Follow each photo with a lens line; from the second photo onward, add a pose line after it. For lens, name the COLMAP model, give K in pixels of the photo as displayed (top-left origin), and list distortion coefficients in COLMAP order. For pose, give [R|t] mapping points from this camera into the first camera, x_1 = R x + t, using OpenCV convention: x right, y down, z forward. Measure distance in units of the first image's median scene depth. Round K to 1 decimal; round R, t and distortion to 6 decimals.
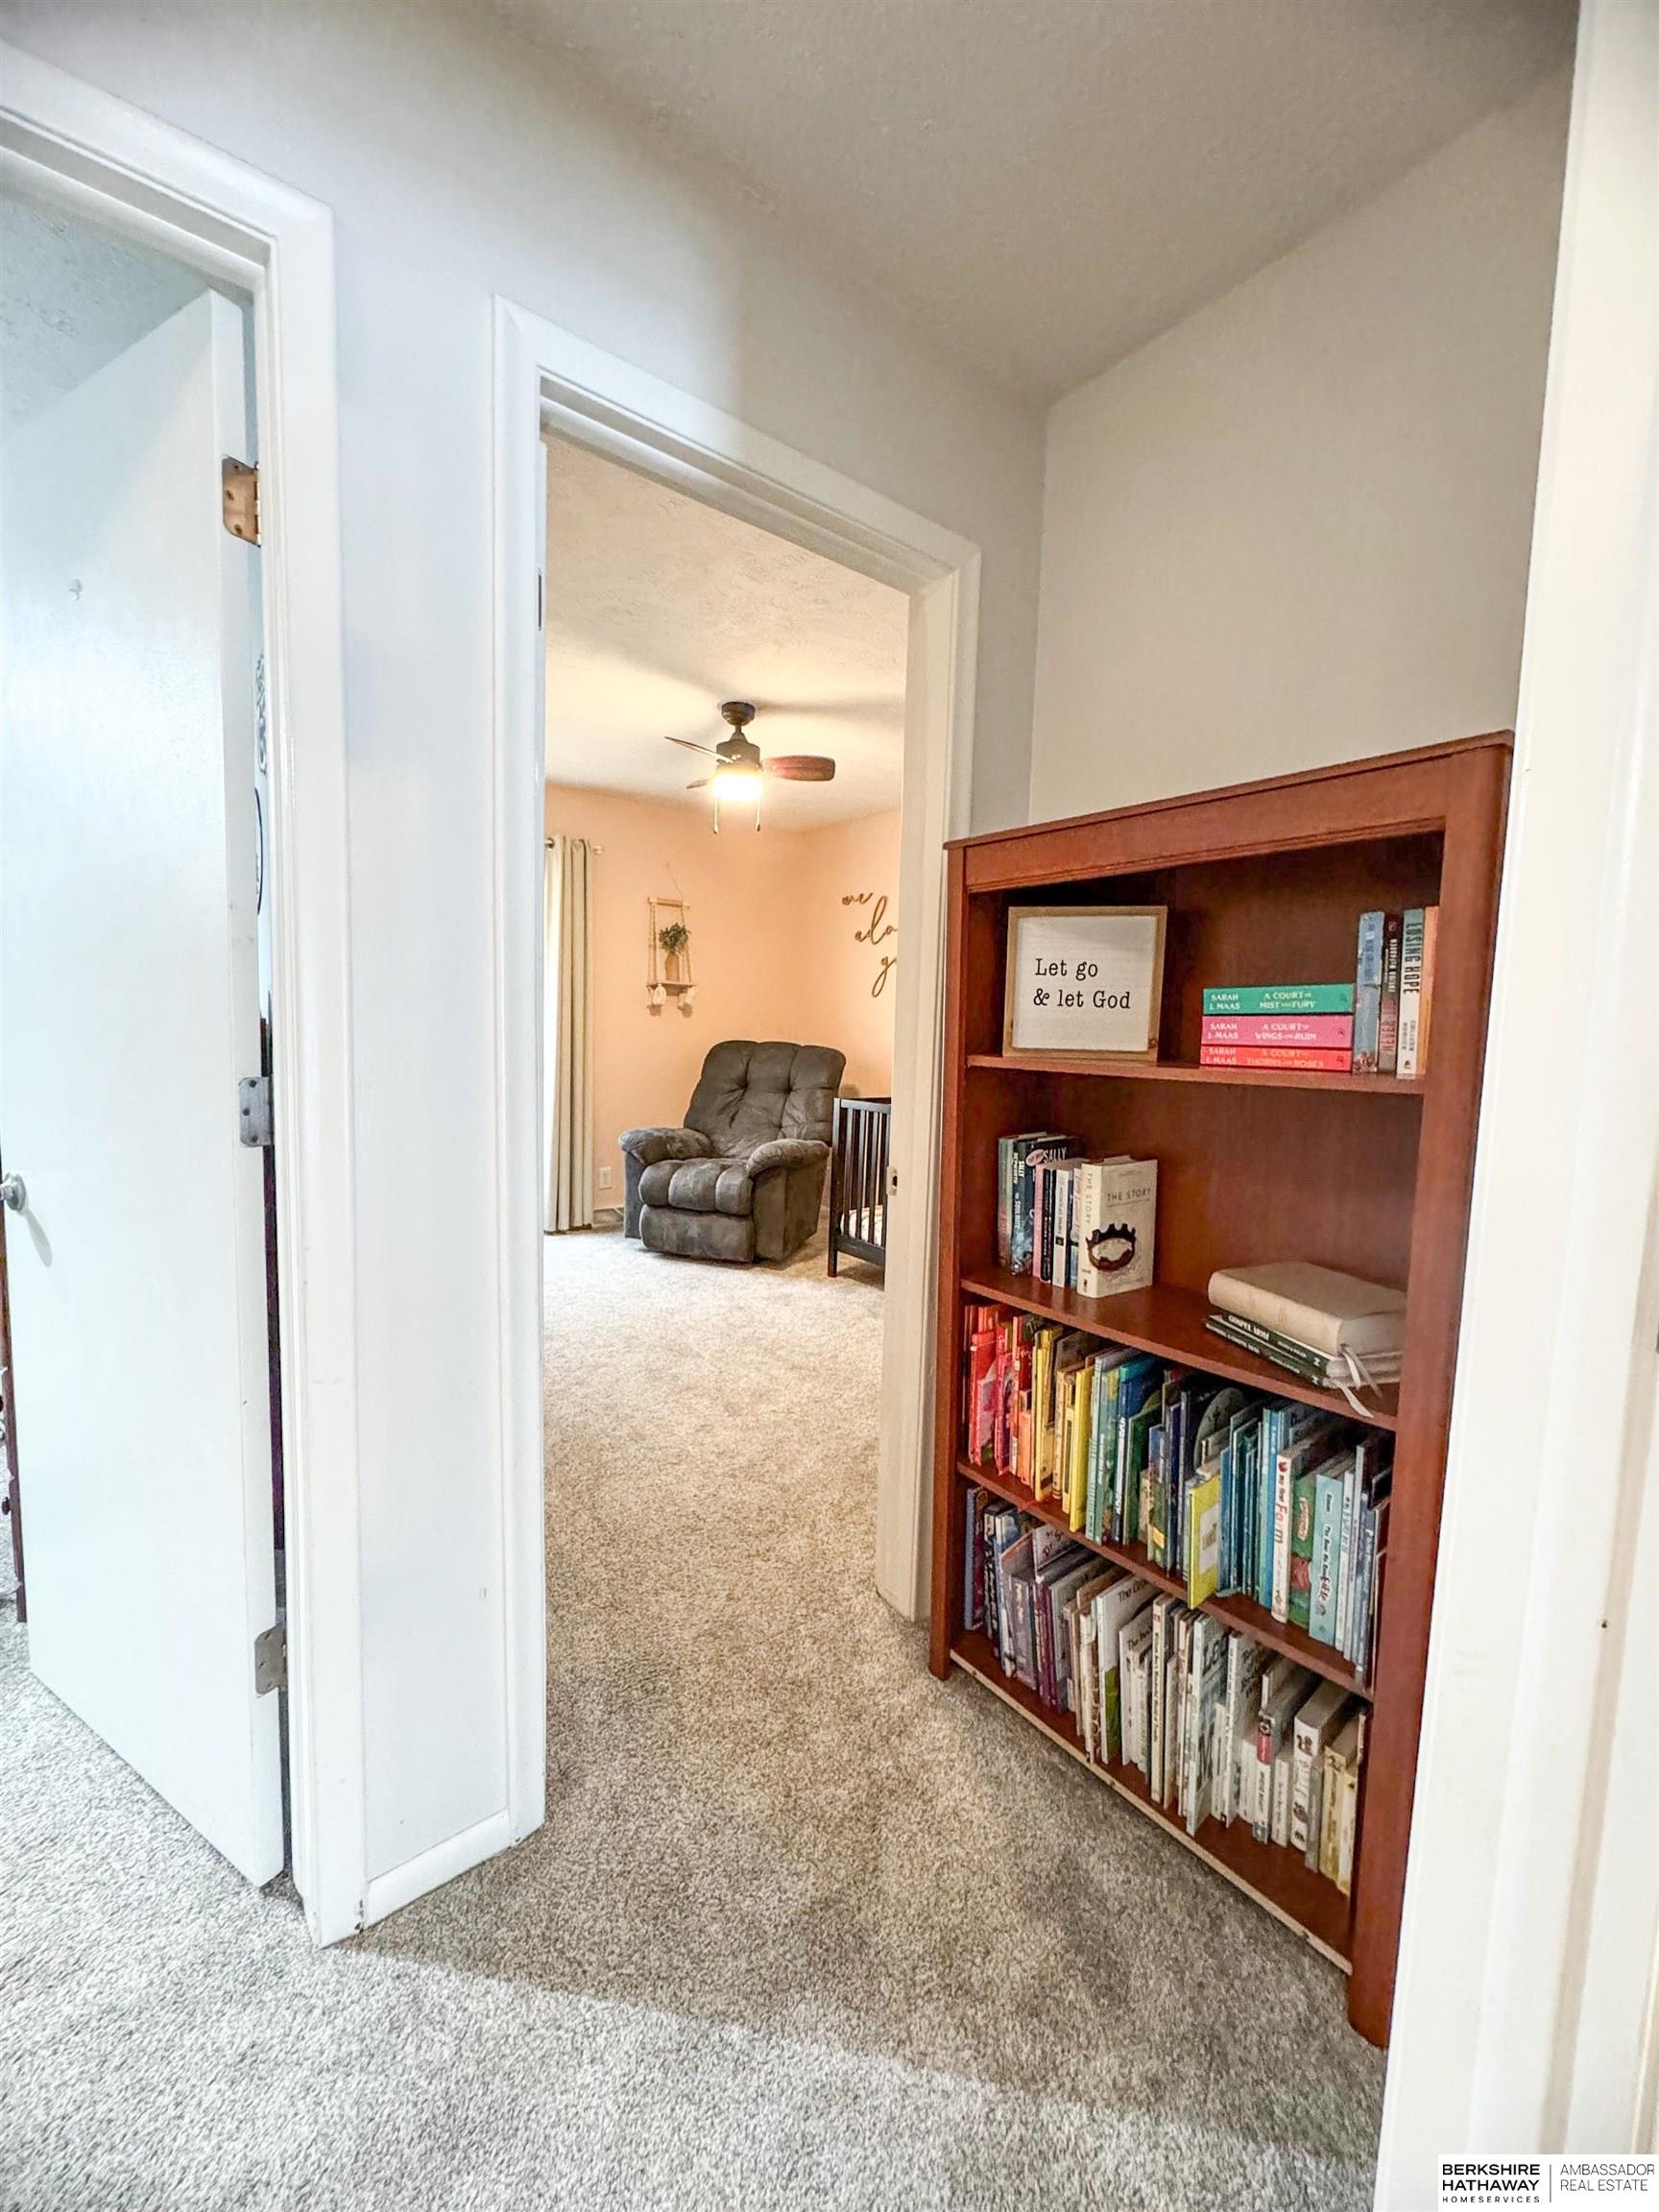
lens RADIAL K [[893.1, 0, 834.1], [0, 893.1, 1108.1], [0, 0, 1]] dist [0.002299, 0.000416]
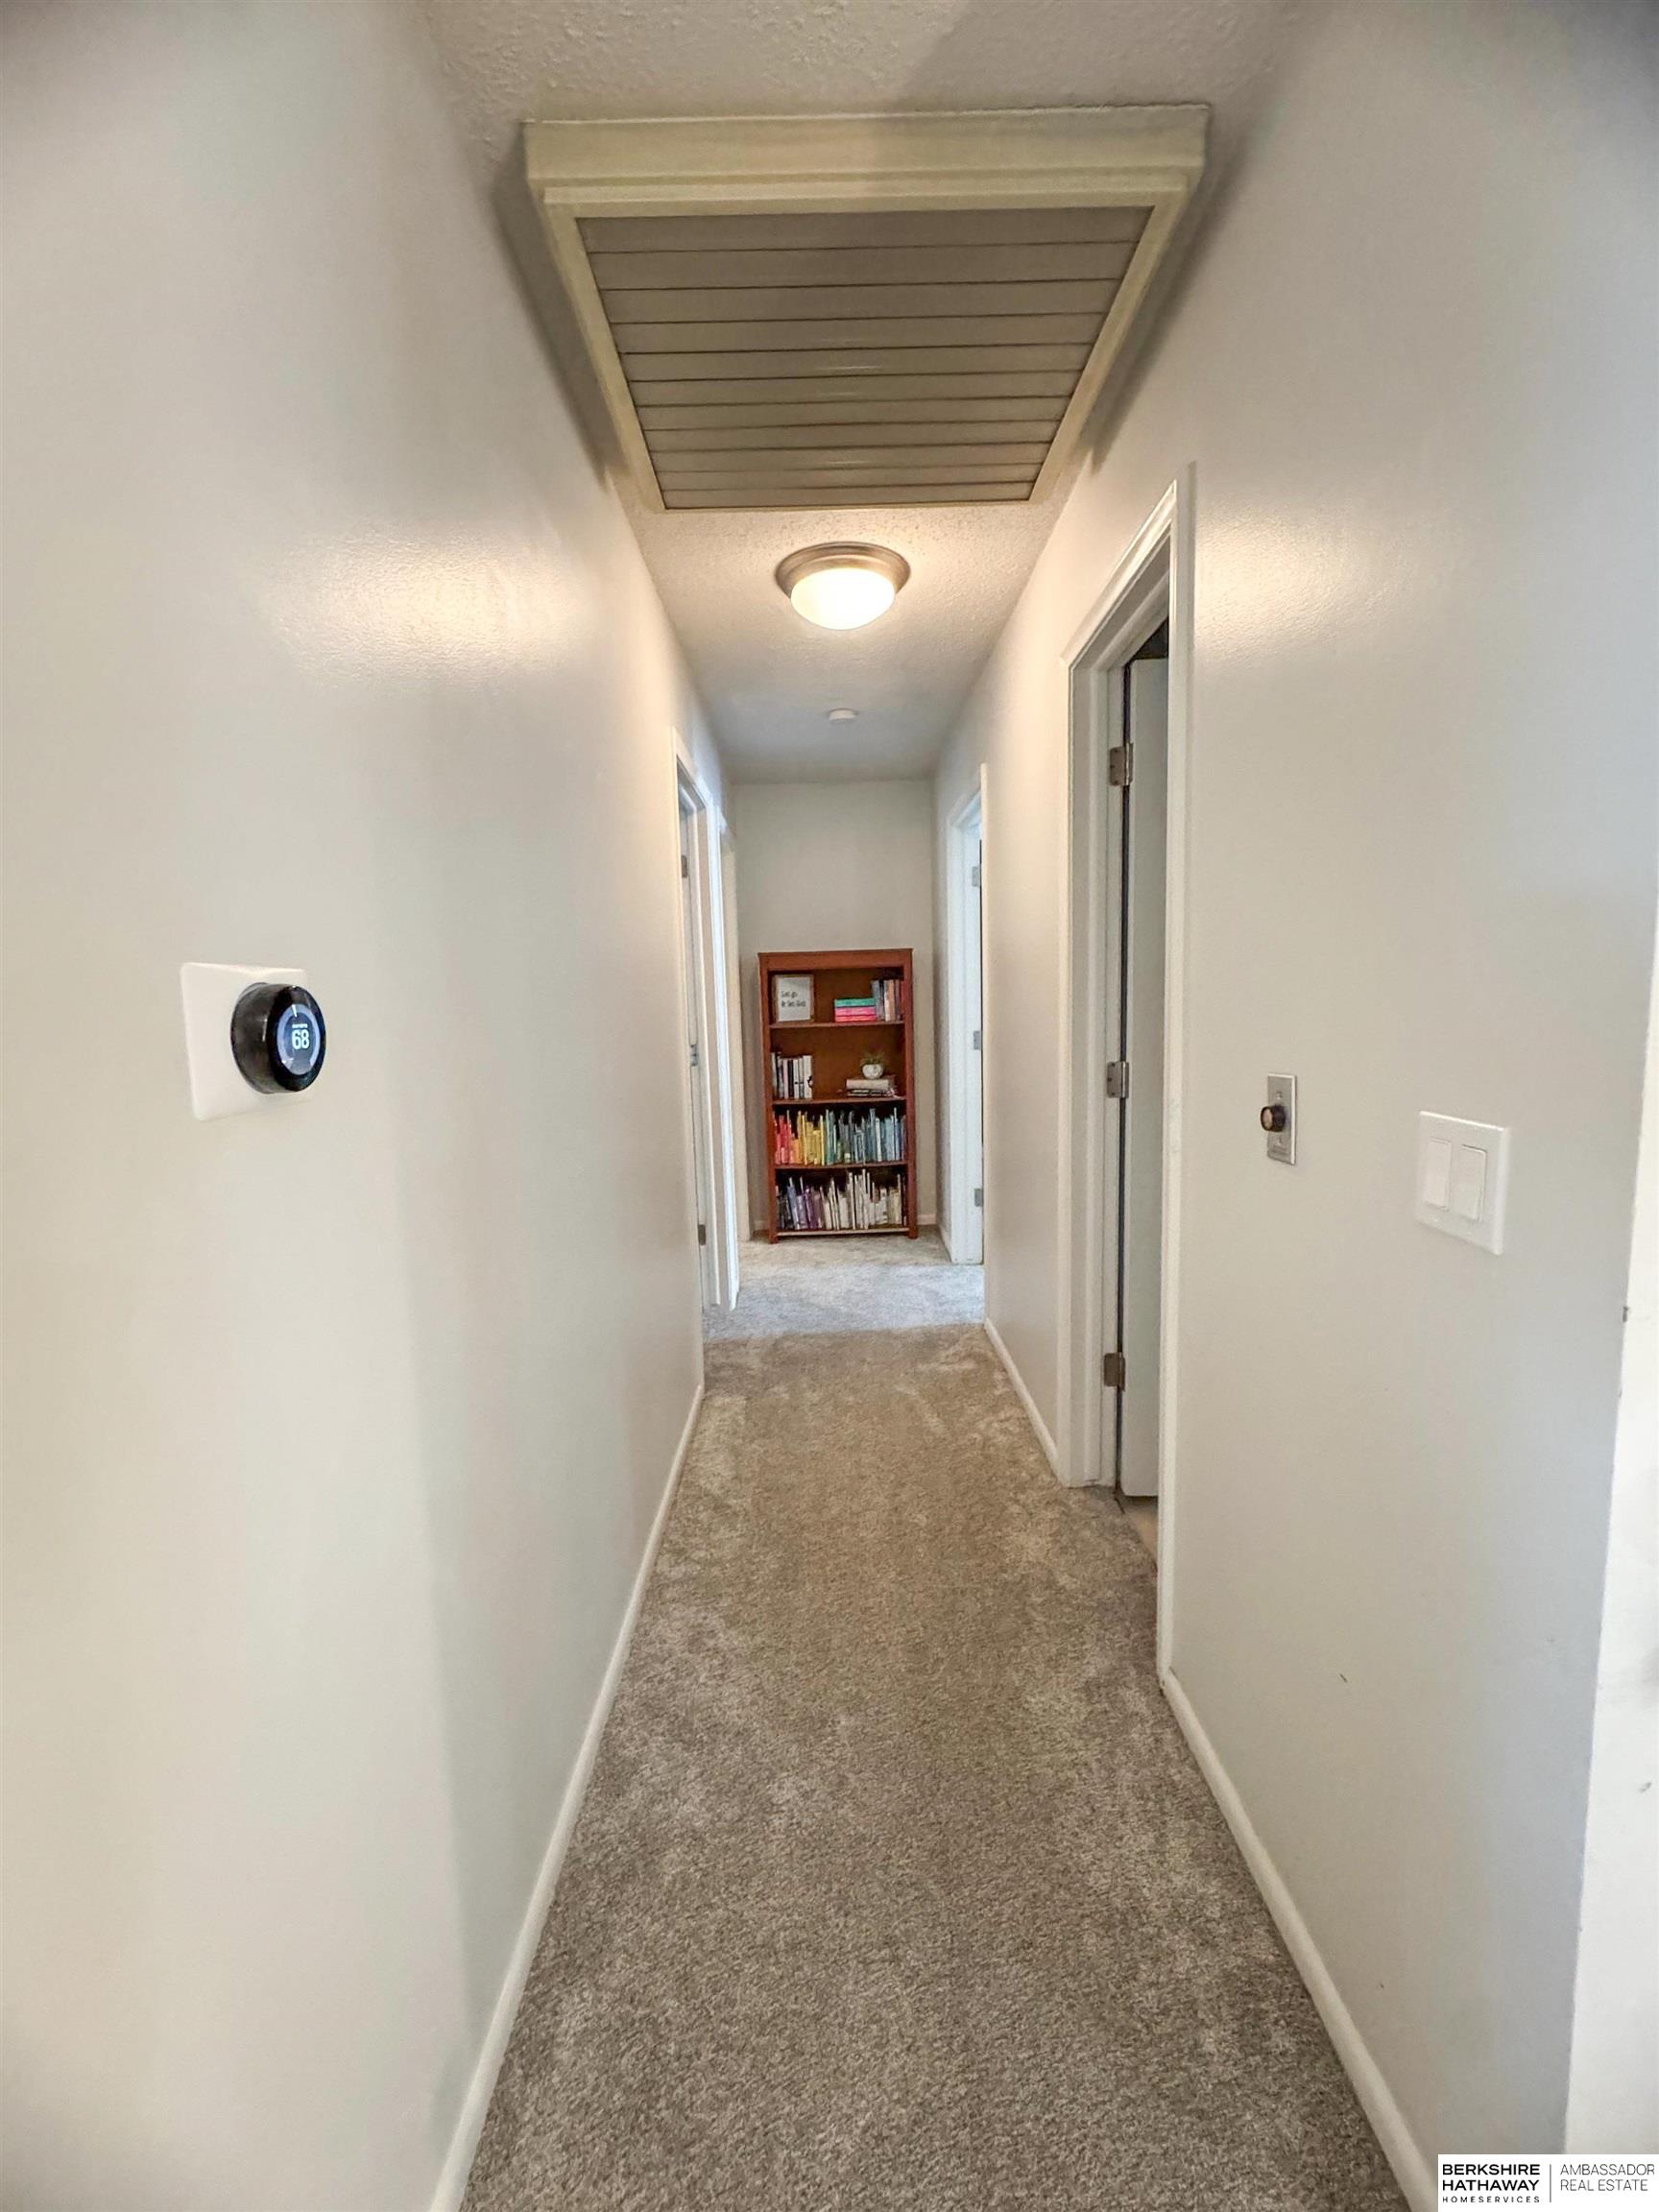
lens RADIAL K [[893.1, 0, 829.7], [0, 893.1, 1103.3], [0, 0, 1]] dist [0.002299, 0.000416]
pose [[0.605476, -0.137997, 0.783808, -2.272445], [0.119133, 0.989472, 0.082178, -0.022457], [-0.786896, 0.043620, 0.615542, -1.061699]]
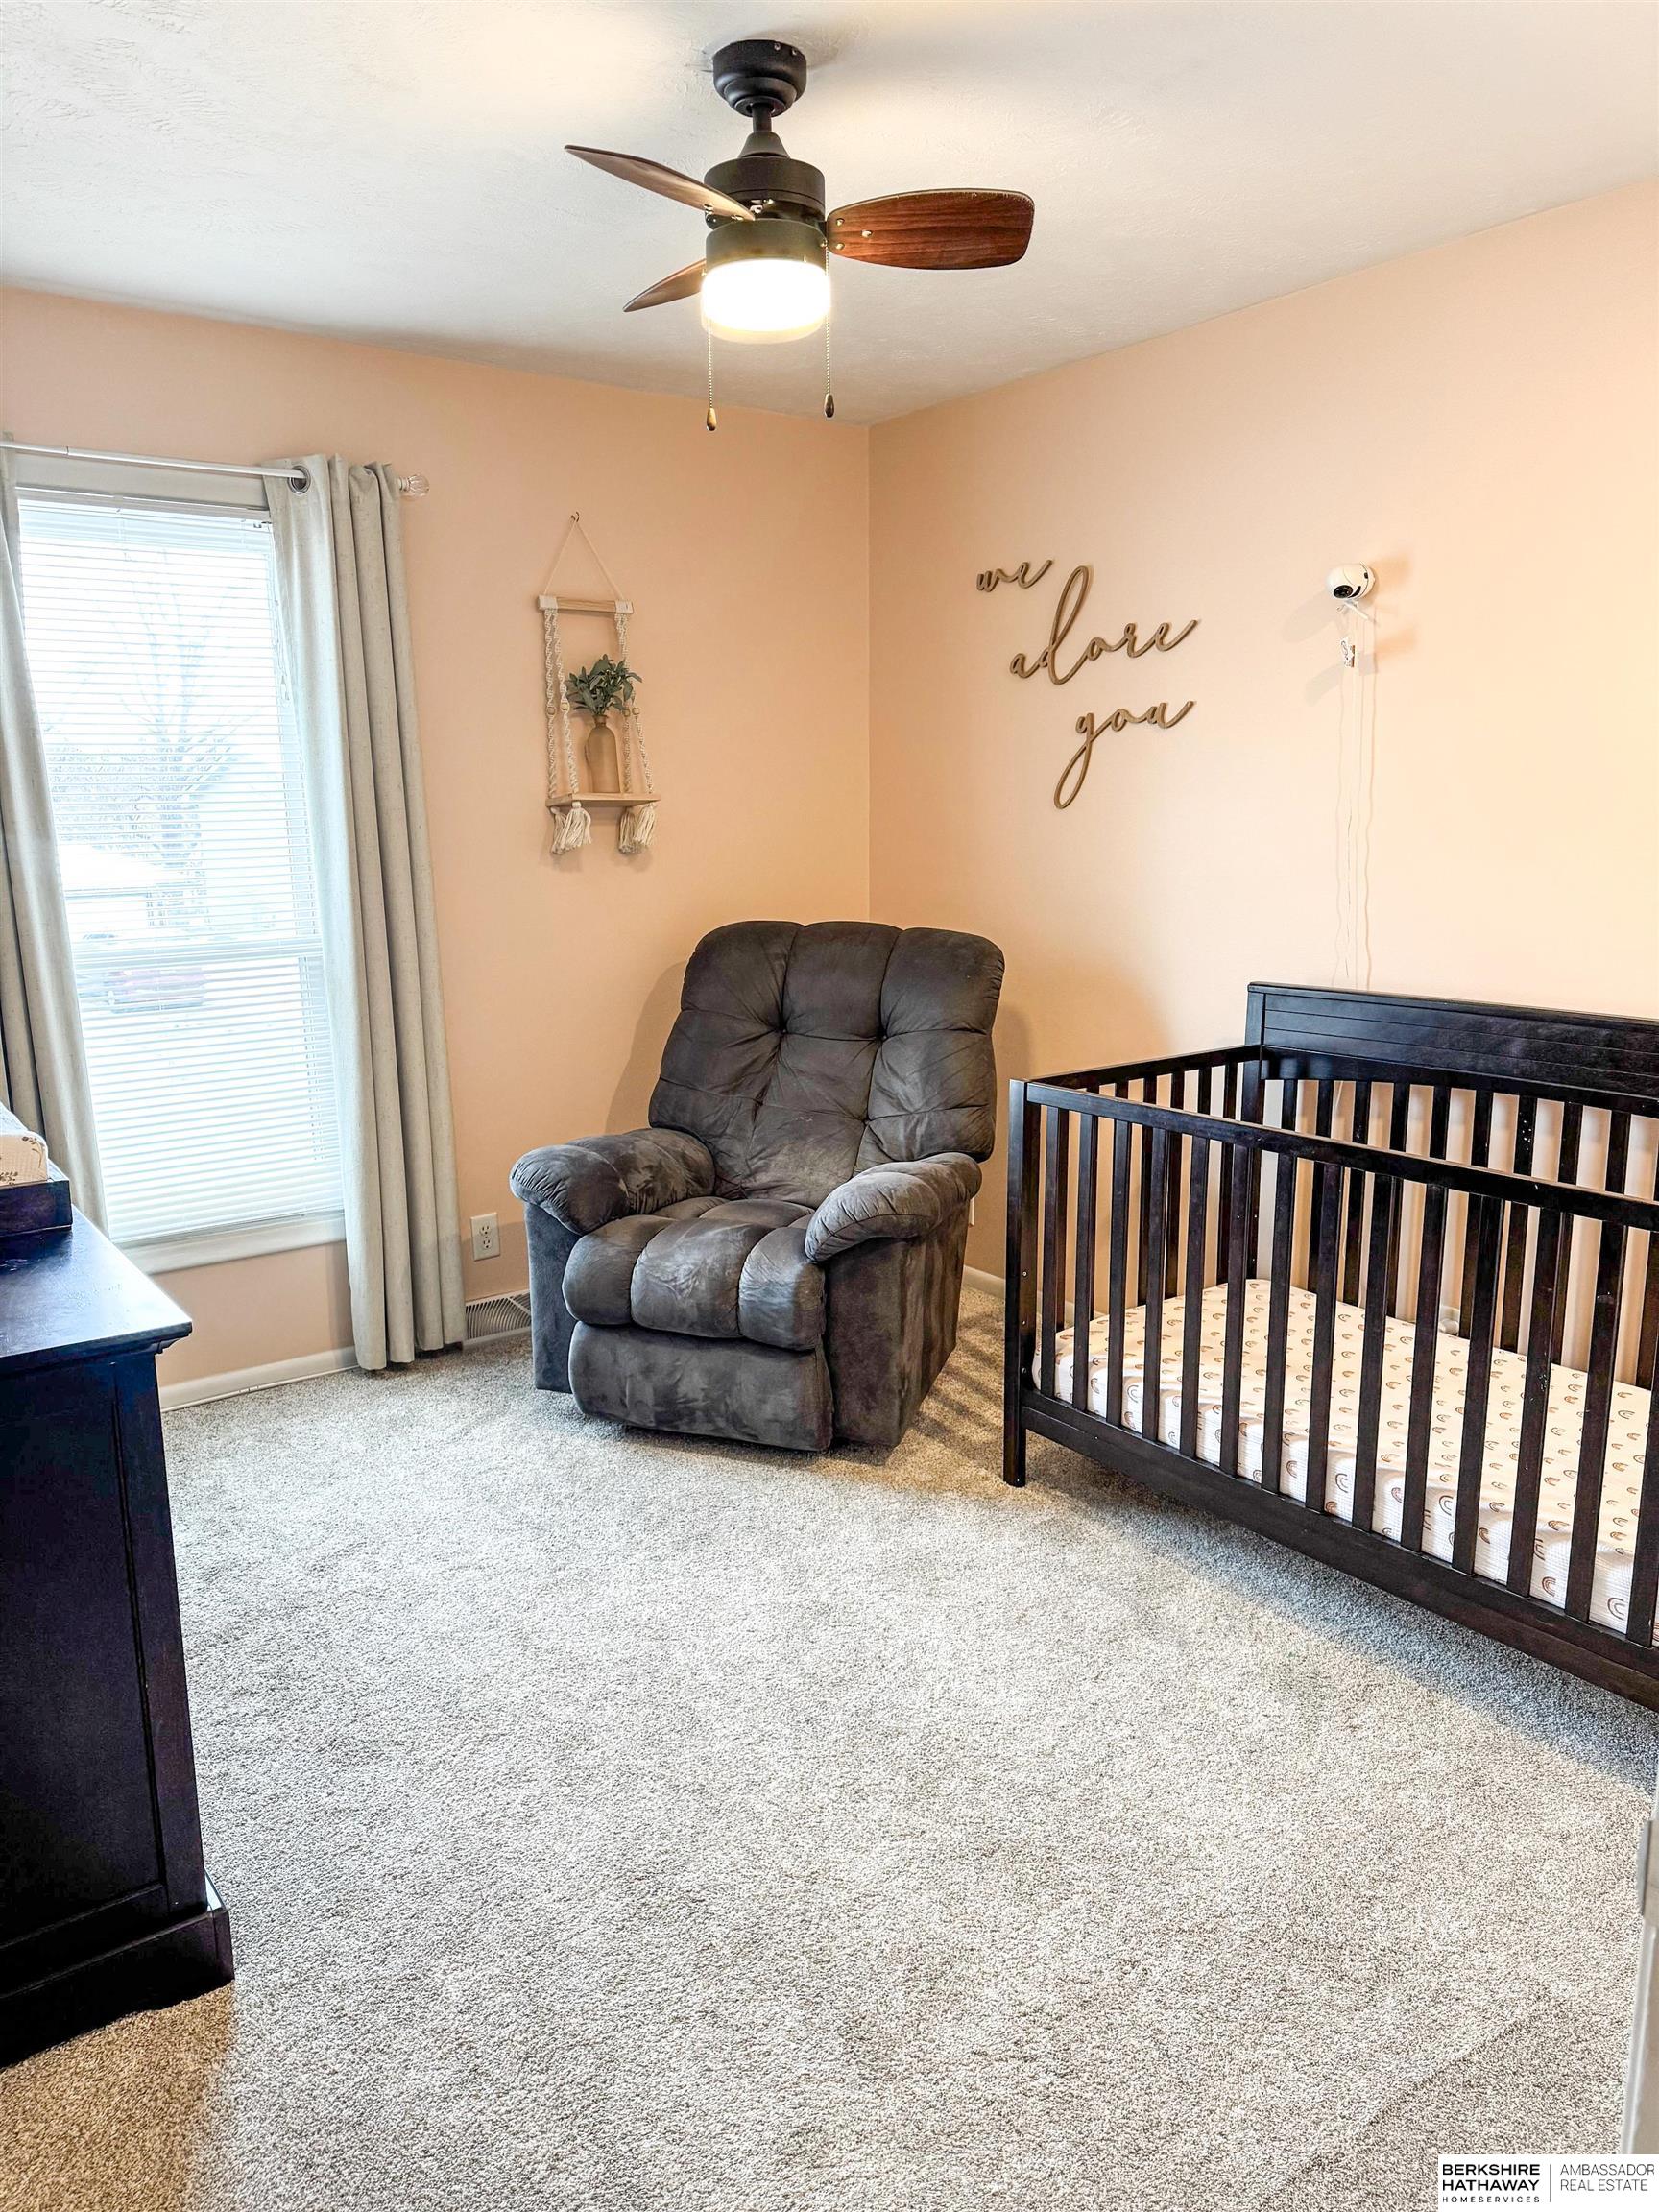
lens RADIAL K [[1543.6, 0, 833.3], [0, 1543.6, 1113.3], [0, 0, 1]] dist [0.043928, -0.005413]
pose [[0.998708, -0.041205, -0.029746, -0.058159], [0.044485, 0.991813, 0.119702, -0.080937], [0.024570, -0.120871, 0.992364, 0.251631]]
